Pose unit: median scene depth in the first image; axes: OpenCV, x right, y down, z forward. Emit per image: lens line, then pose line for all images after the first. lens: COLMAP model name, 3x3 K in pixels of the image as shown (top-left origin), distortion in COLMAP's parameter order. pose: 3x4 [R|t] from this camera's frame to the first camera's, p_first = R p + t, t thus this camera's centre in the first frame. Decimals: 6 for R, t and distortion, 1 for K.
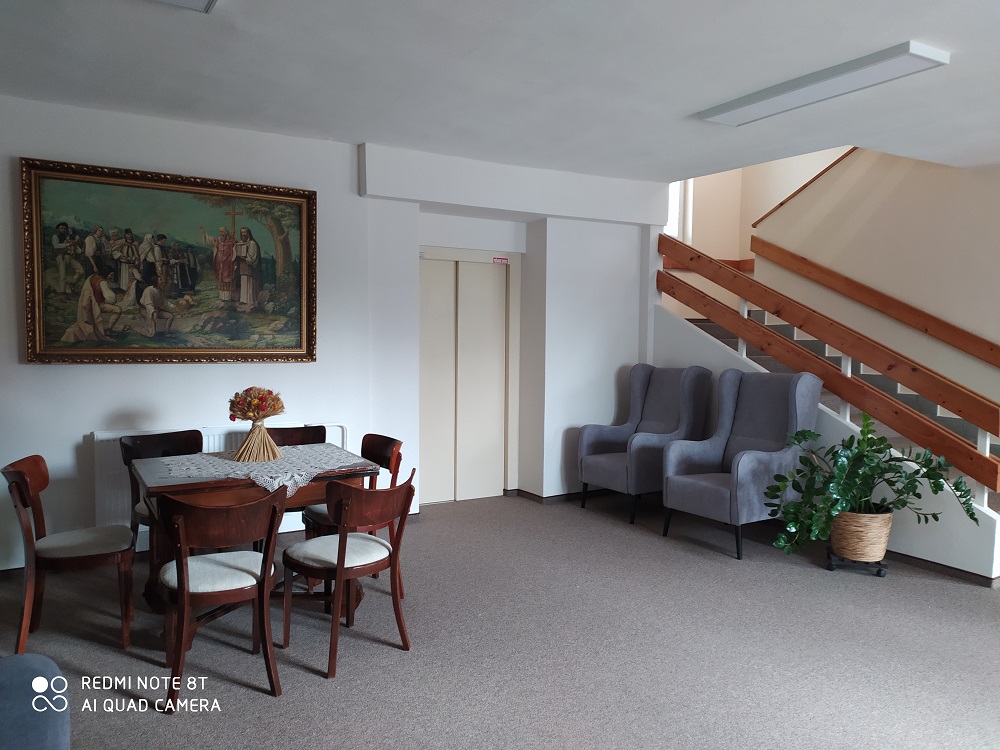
lens RADIAL K [[738.2, 0, 494.3], [0, 738.2, 368.8], [0, 0, 1]] dist [0.056602, -0.060074]
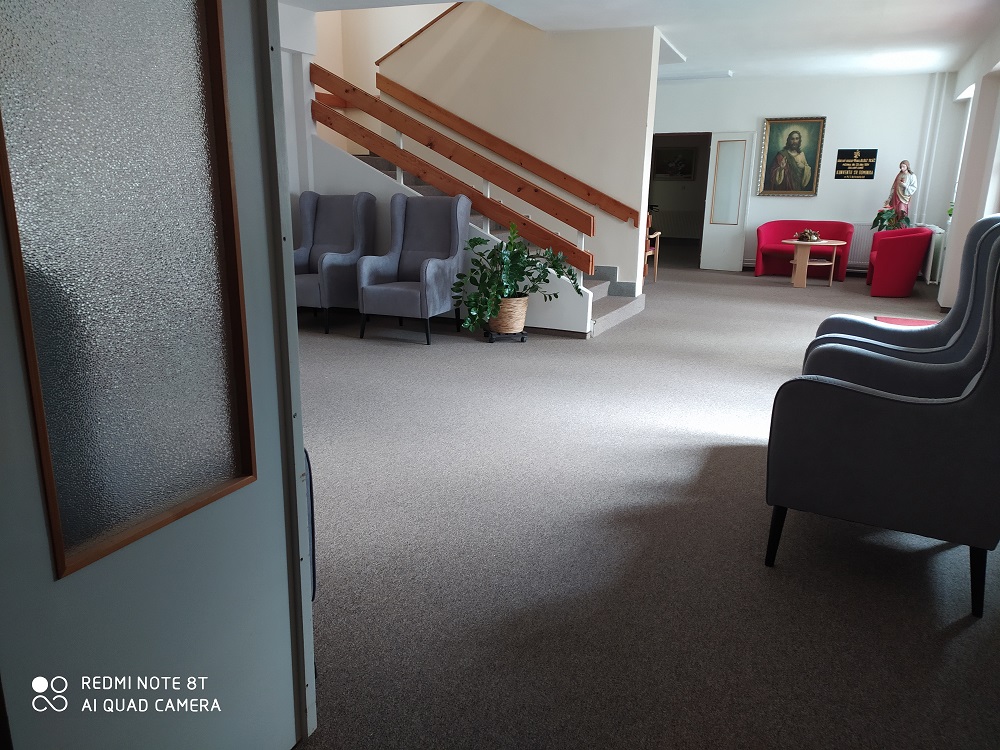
lens RADIAL K [[738.2, 0, 499.3], [0, 738.2, 374.5], [0, 0, 1]] dist [0.056602, -0.060074]
pose [[0.822368, -0.138305, 0.551890, -0.269257], [0.020847, 0.976678, 0.213694, 0.037040], [-0.568573, -0.164230, 0.806072, -0.092773]]
